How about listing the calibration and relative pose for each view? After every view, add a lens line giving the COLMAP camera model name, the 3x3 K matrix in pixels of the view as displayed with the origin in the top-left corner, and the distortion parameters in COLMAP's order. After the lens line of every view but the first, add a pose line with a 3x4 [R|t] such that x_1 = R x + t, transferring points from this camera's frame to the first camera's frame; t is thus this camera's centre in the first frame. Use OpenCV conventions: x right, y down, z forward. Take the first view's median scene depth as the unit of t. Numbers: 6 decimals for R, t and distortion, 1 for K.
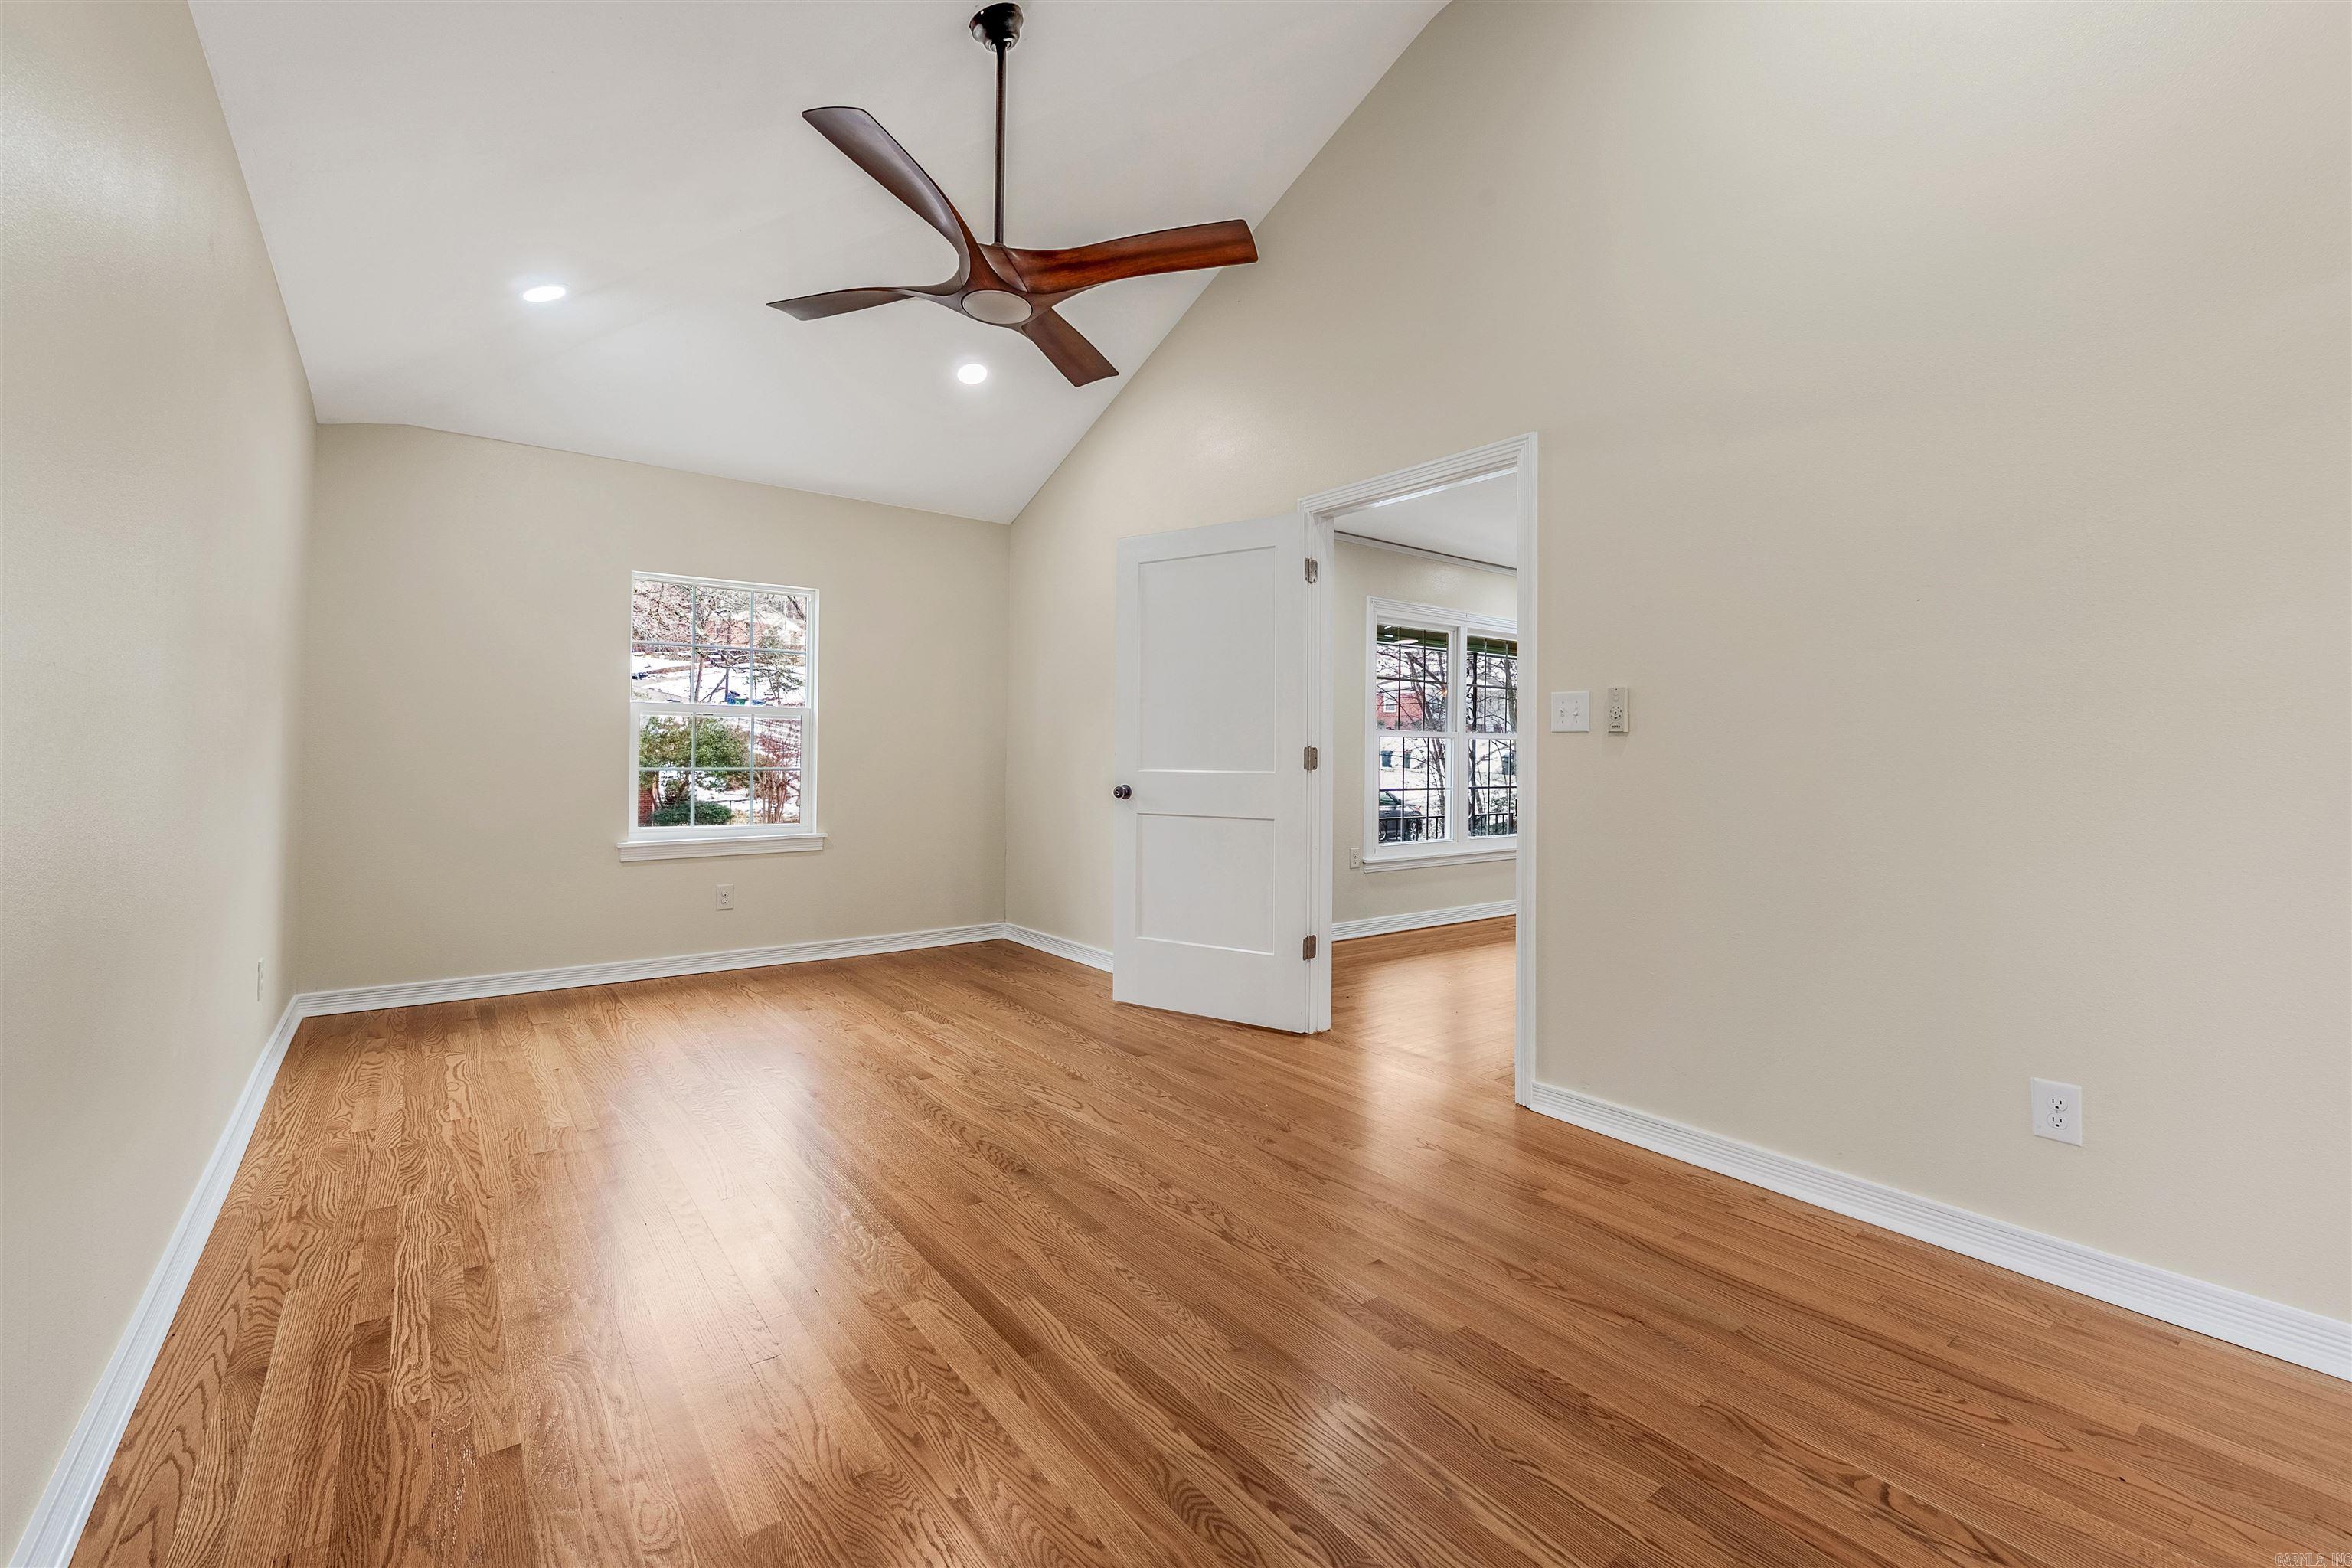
lens RADIAL K [[997.9, 0, 1169.5], [0, 997.9, 753.8], [0, 0, 1]] dist [-0.004256, -0.000432]
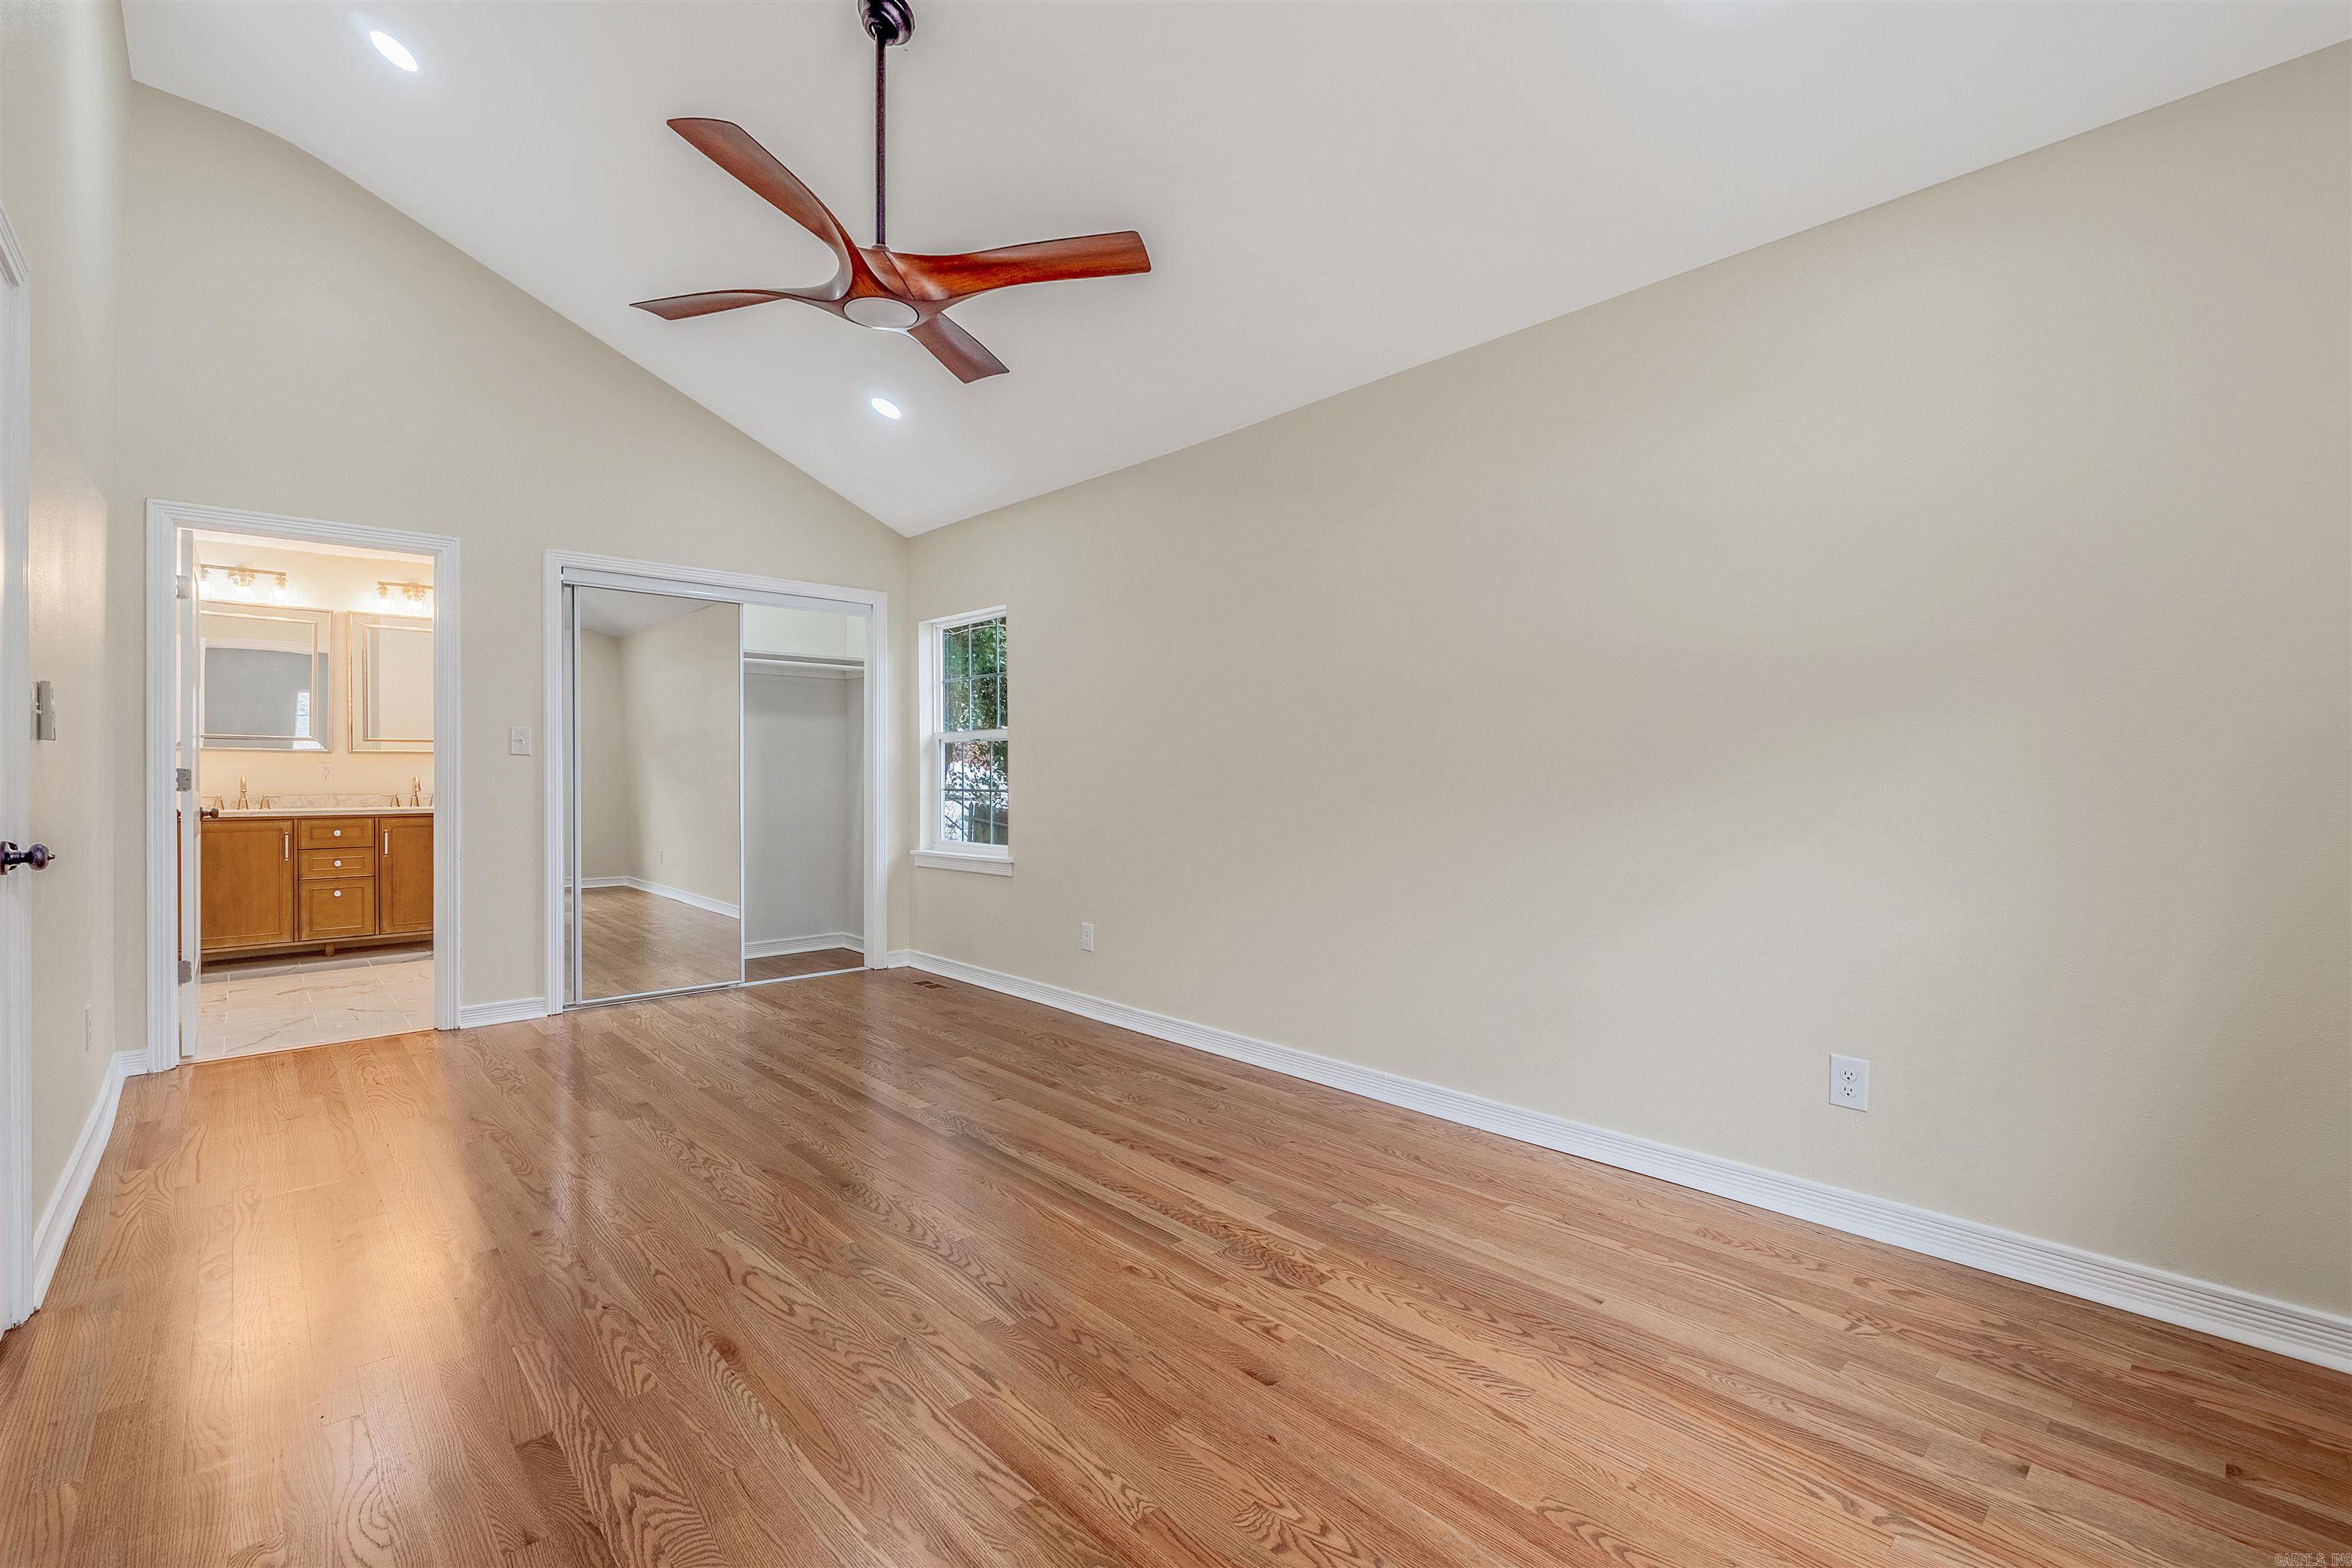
lens RADIAL K [[1009.1, 0, 1165.2], [0, 1009.1, 781.7], [0, 0, 1]] dist [-0.002263, -0.000129]
pose [[-0.995138, -0.012844, -0.097645, -0.332483], [-0.013323, 0.999902, 0.004255, -0.003299], [0.097581, 0.005535, -0.995212, 1.860239]]
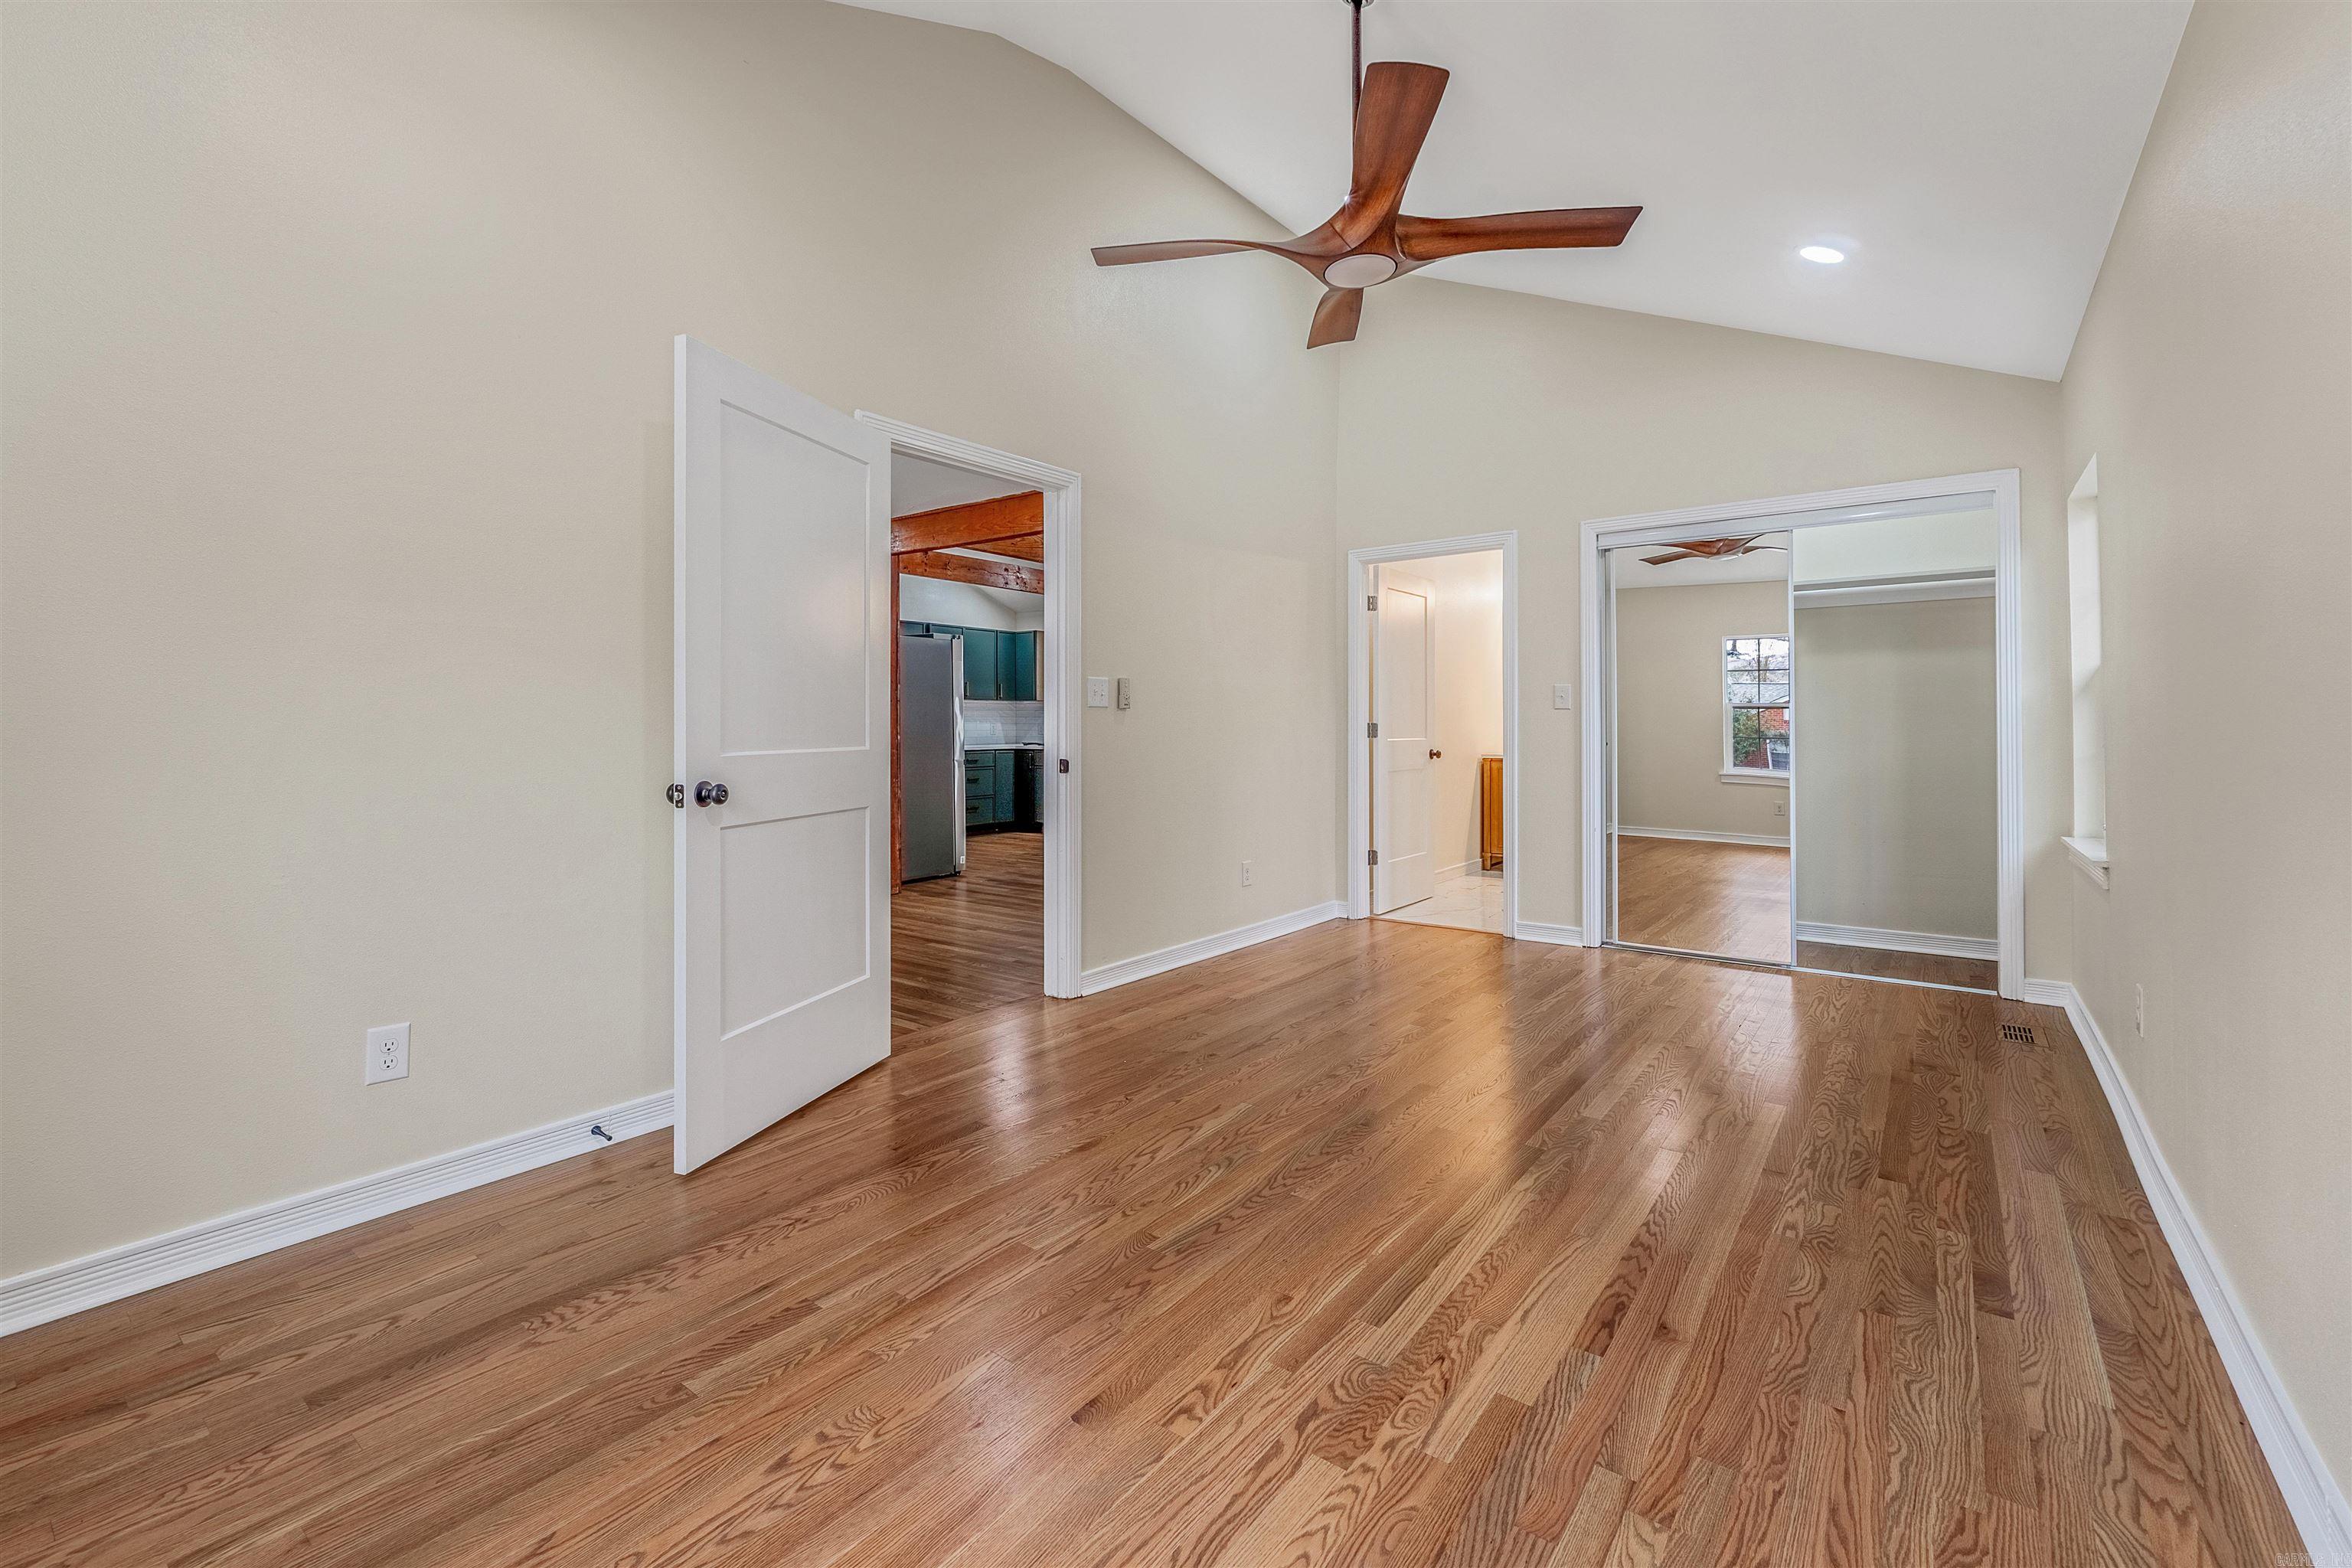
lens RADIAL K [[1002.6, 0, 1167.8], [0, 1002.6, 723.6], [0, 0, 1]] dist [-0.003724, 0.000337]
pose [[-0.266228, -0.007623, 0.963880, -1.001028], [-0.002994, 0.999970, 0.007081, -0.009980], [-0.963906, -0.001001, -0.266243, 1.340489]]
